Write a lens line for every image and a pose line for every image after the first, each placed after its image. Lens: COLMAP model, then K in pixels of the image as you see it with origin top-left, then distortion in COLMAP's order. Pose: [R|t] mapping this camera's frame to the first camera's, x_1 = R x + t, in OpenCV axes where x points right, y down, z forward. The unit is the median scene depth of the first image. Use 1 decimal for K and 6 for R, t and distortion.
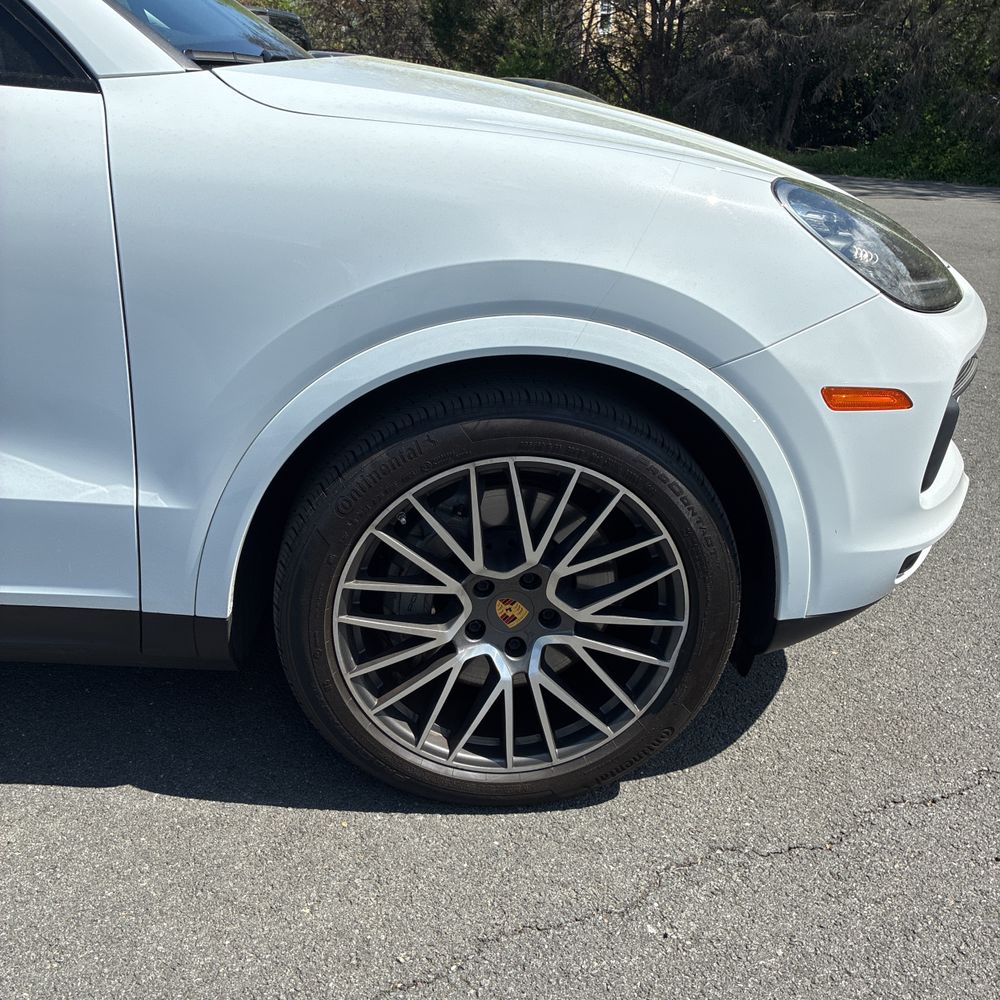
lens RADIAL K [[1021.1, 0, 492.6], [0, 1021.1, 501.8], [0, 0, 1]] dist [0.021098, 0.000000]
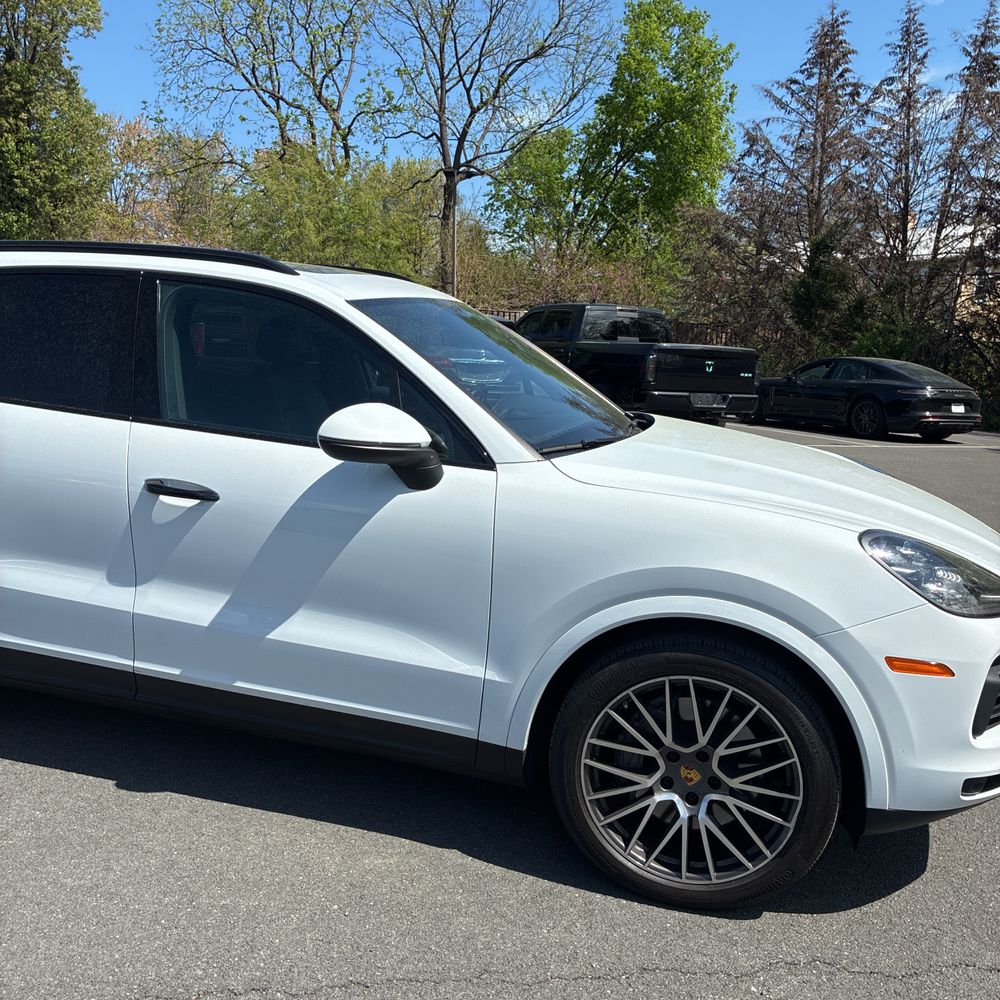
lens RADIAL K [[1021.1, 0, 484.7], [0, 1021.1, 497.1], [0, 0, 1]] dist [0.021098, 0.000000]
pose [[0.938694, 0.057177, -0.339977, 0.244128], [-0.135906, 0.967664, -0.212501, 0.072177], [0.316833, 0.245679, 0.916111, -0.716350]]
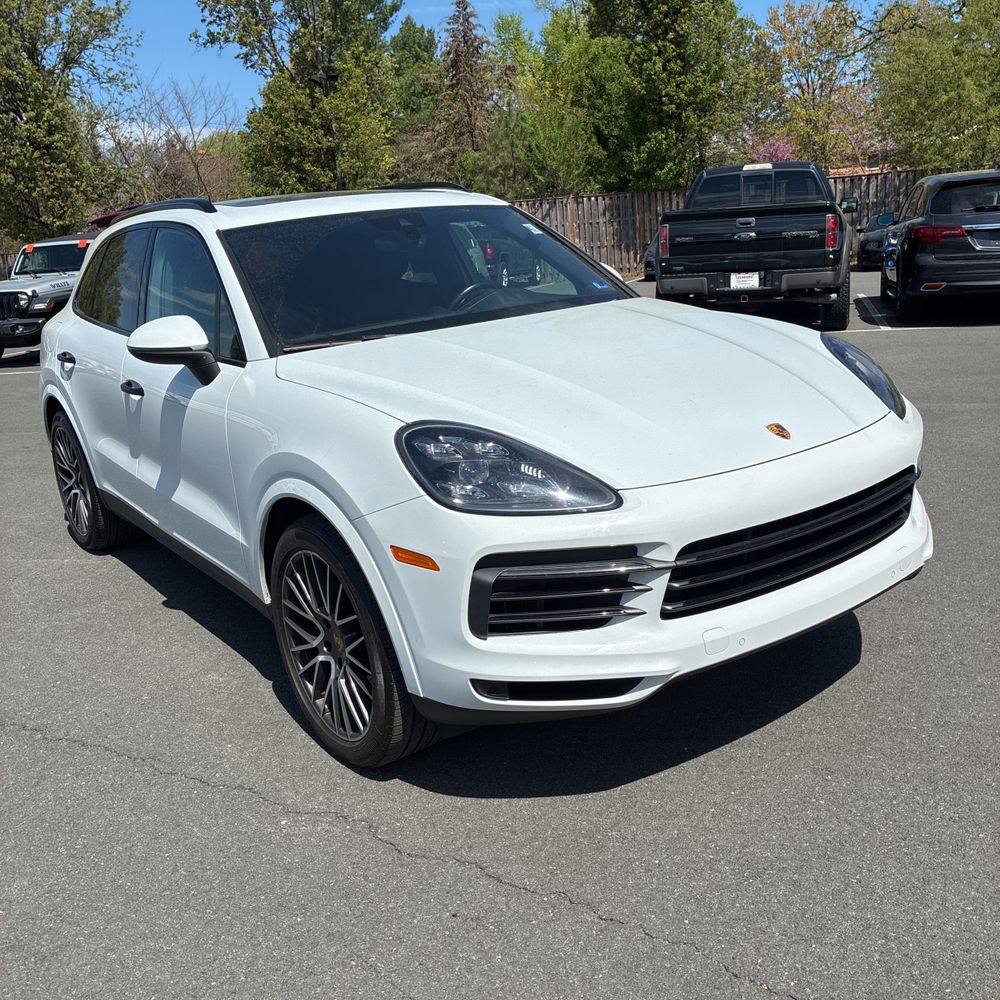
lens RADIAL K [[1021.1, 0, 500.7], [0, 1021.1, 496.5], [0, 0, 1]] dist [0.021098, 0.000000]
pose [[0.514271, 0.136129, -0.846755, 1.678469], [-0.232673, 0.972439, 0.015022, -0.237302], [0.825462, 0.189292, 0.531771, 0.236806]]
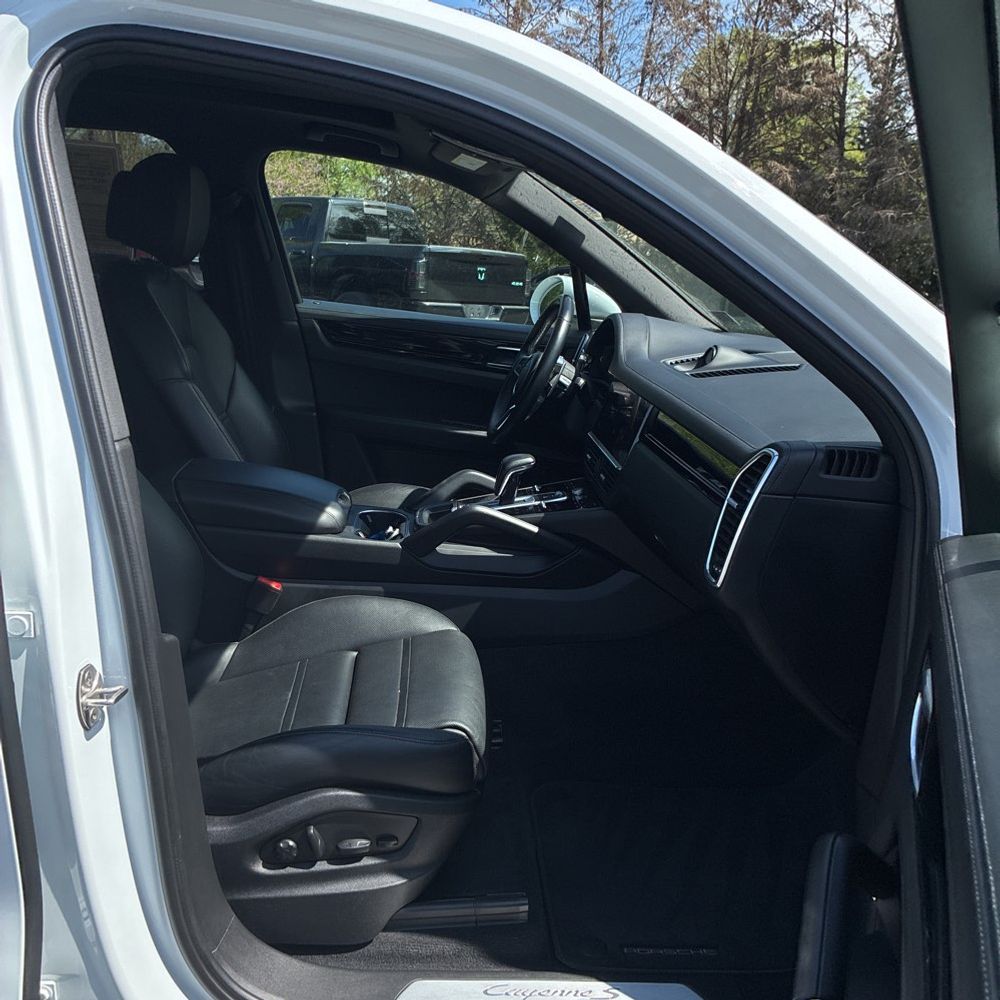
lens RADIAL K [[1021.1, 0, 497.2], [0, 1021.1, 499.4], [0, 0, 1]] dist [0.021098, 0.000000]
pose [[0.999657, 0.023305, -0.011952, -0.695191], [-0.024854, 0.988034, -0.152222, -0.259008], [0.008261, 0.152467, 0.988274, 0.232454]]
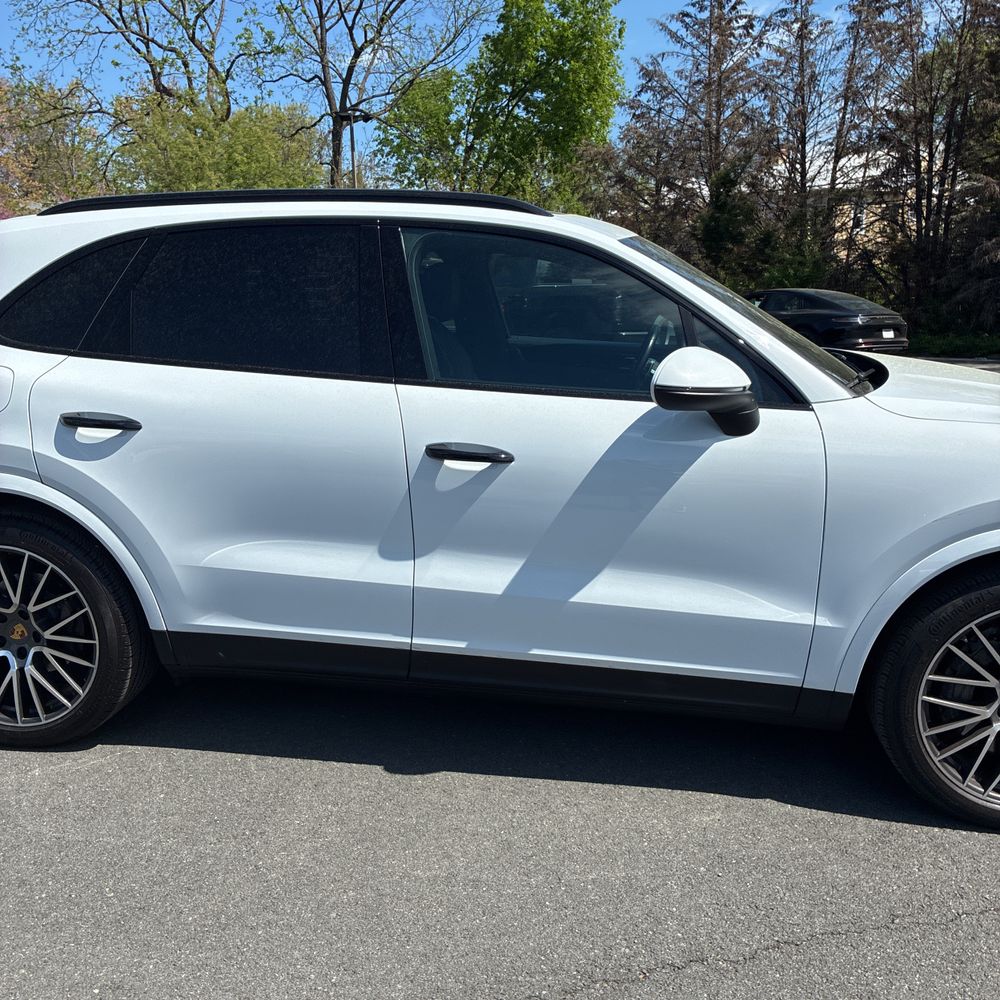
lens RADIAL K [[1021.1, 0, 496.7], [0, 1021.1, 504.1], [0, 0, 1]] dist [0.021098, 0.000000]
pose [[0.974622, 0.006735, -0.223754, -0.449058], [-0.045645, 0.984526, -0.169187, 0.115234], [0.219152, 0.175106, 0.959849, -0.827620]]
